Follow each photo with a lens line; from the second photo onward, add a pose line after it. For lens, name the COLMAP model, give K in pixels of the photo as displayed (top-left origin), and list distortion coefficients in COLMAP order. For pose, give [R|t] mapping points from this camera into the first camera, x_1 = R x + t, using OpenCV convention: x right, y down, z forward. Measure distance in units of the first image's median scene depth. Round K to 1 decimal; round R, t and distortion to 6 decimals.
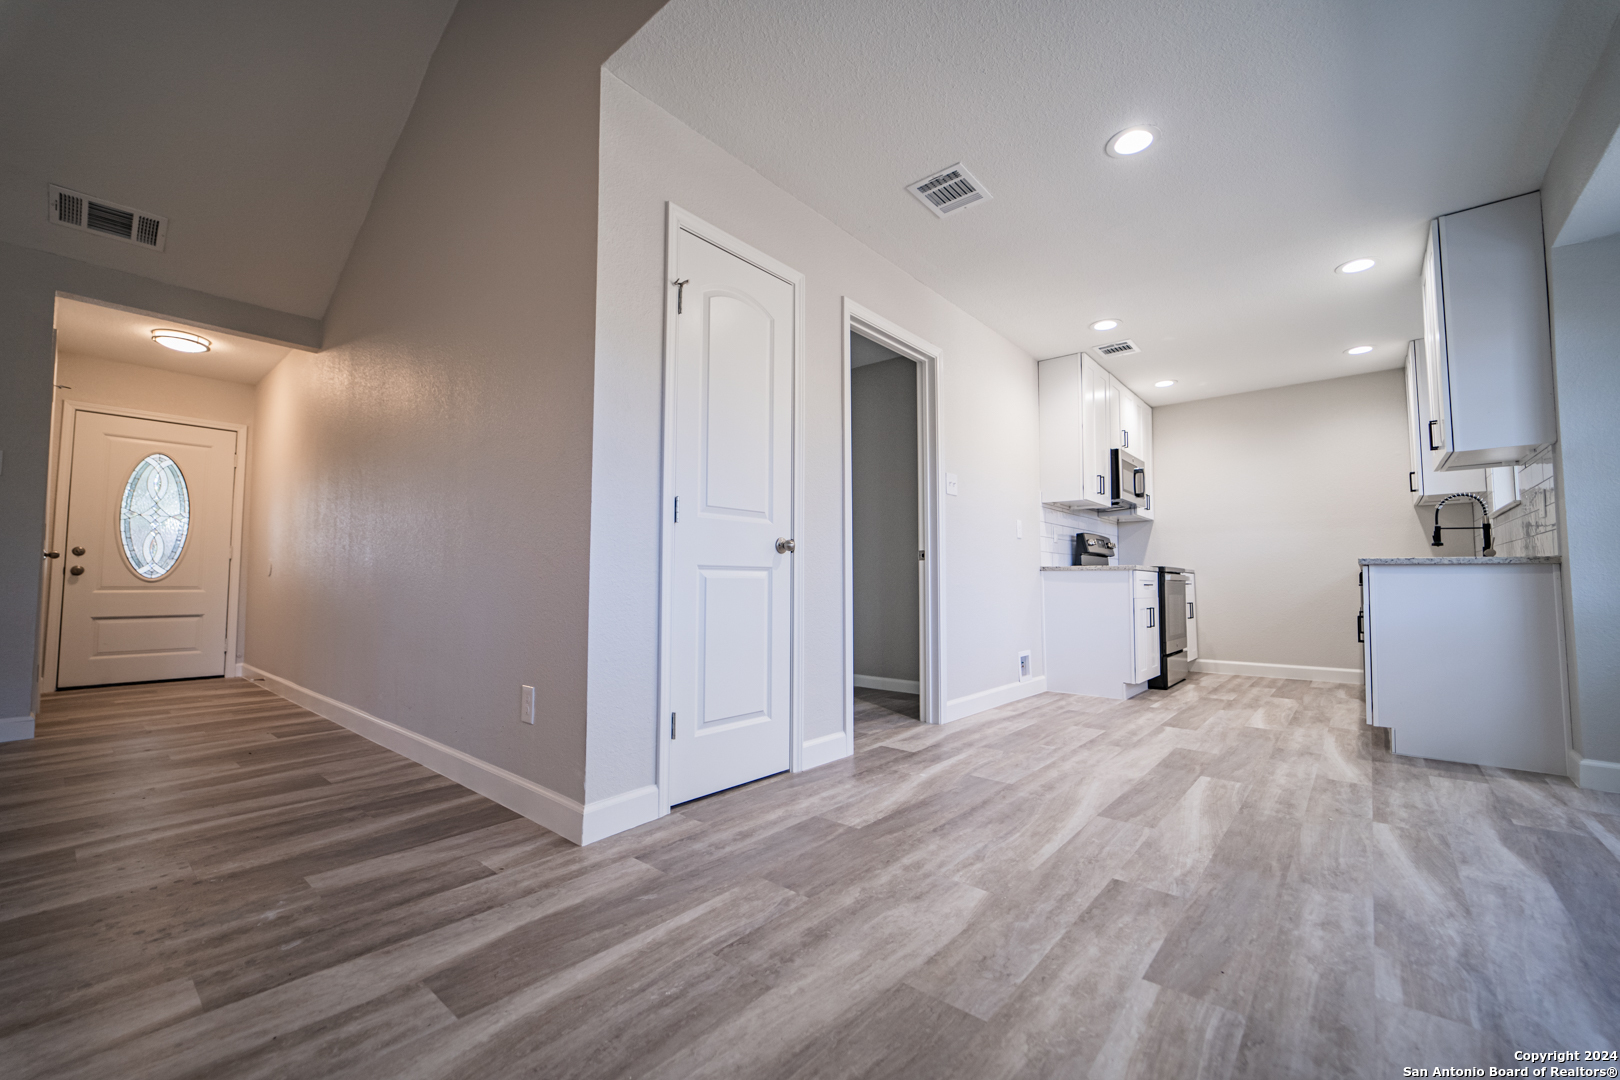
lens RADIAL K [[661.1, 0, 798.2], [0, 661.1, 546.0], [0, 0, 1]] dist [-0.003254, -0.000445]
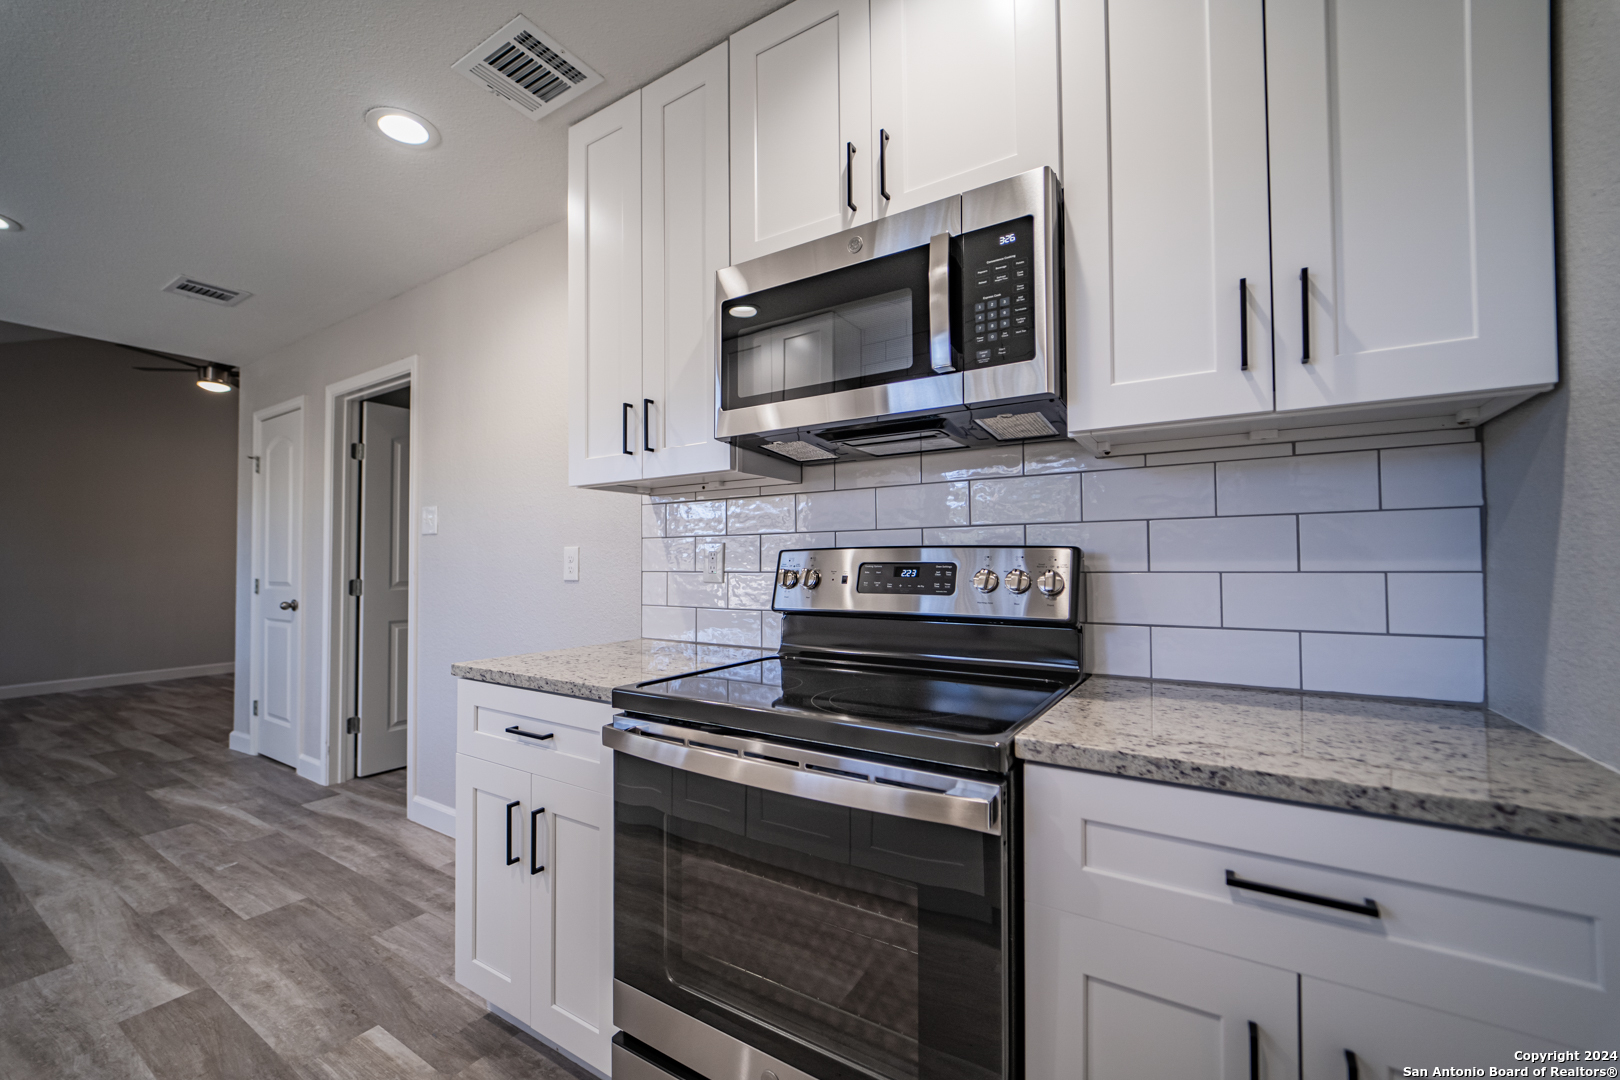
lens RADIAL K [[661.1, 0, 798.2], [0, 661.1, 546.0], [0, 0, 1]] dist [-0.003254, -0.000445]
pose [[0.129446, -0.031084, -0.991099, 0.919572], [0.061505, 0.997836, -0.023262, -0.016428], [0.989677, -0.057946, 0.131077, 1.159076]]
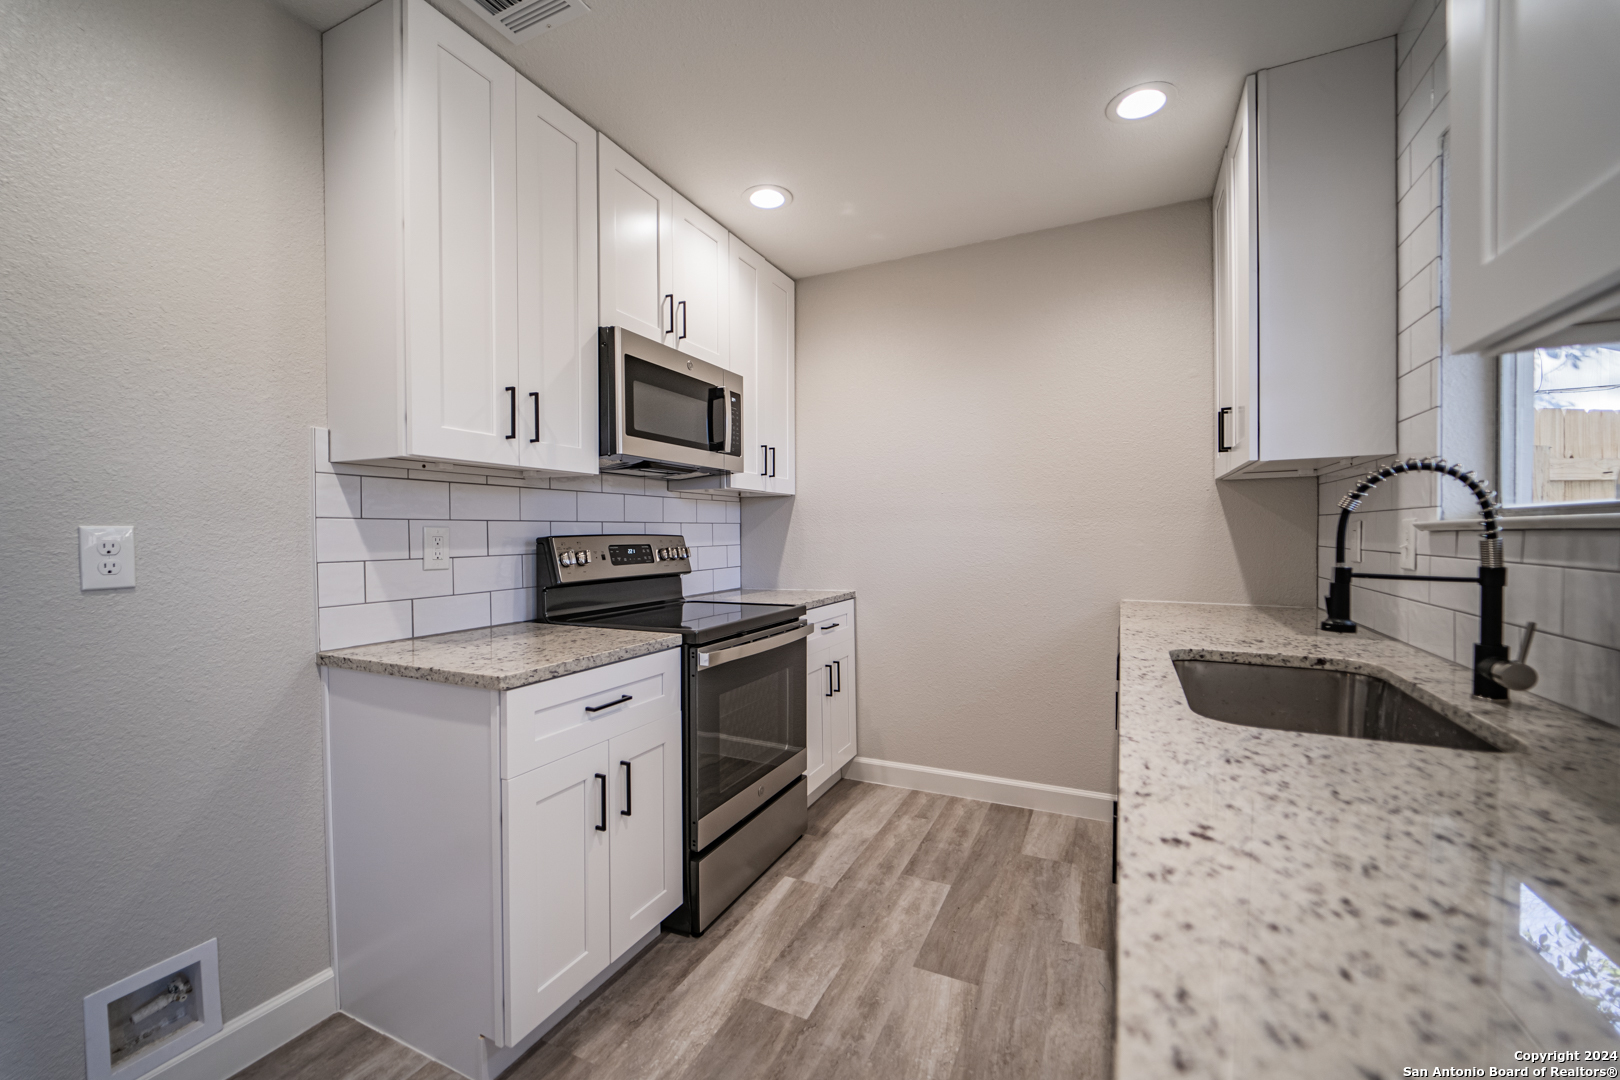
lens RADIAL K [[654.9, 0, 804.3], [0, 654.9, 542.0], [0, 0, 1]] dist [-0.008130, -0.000124]
pose [[0.966140, -0.014807, 0.257593, 0.575818], [-0.003489, 0.997511, 0.070423, -0.054479], [-0.257994, -0.068937, 0.963684, 0.683443]]
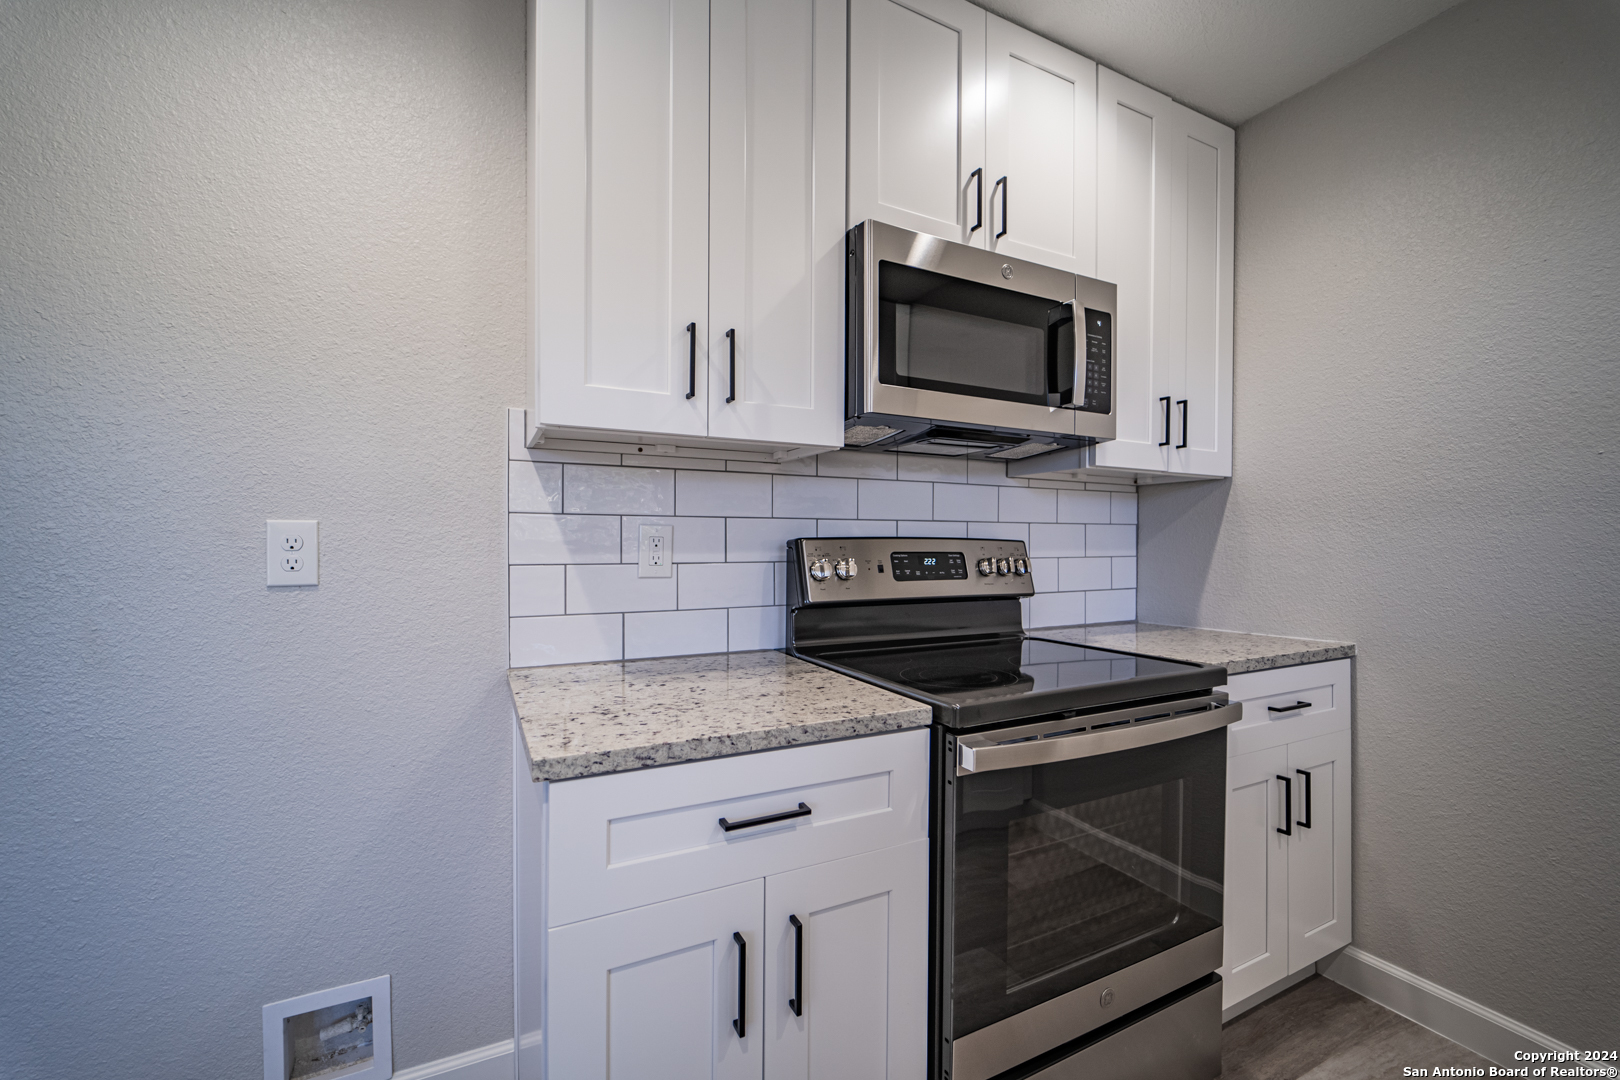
lens RADIAL K [[654.7, 0, 803.0], [0, 654.7, 546.9], [0, 0, 1]] dist [-0.007458, -0.000233]
pose [[0.921906, 0.000047, -0.387415, 0.659376], [0.023603, 0.998136, 0.056286, -0.039244], [0.386695, -0.061035, 0.920186, 0.870739]]
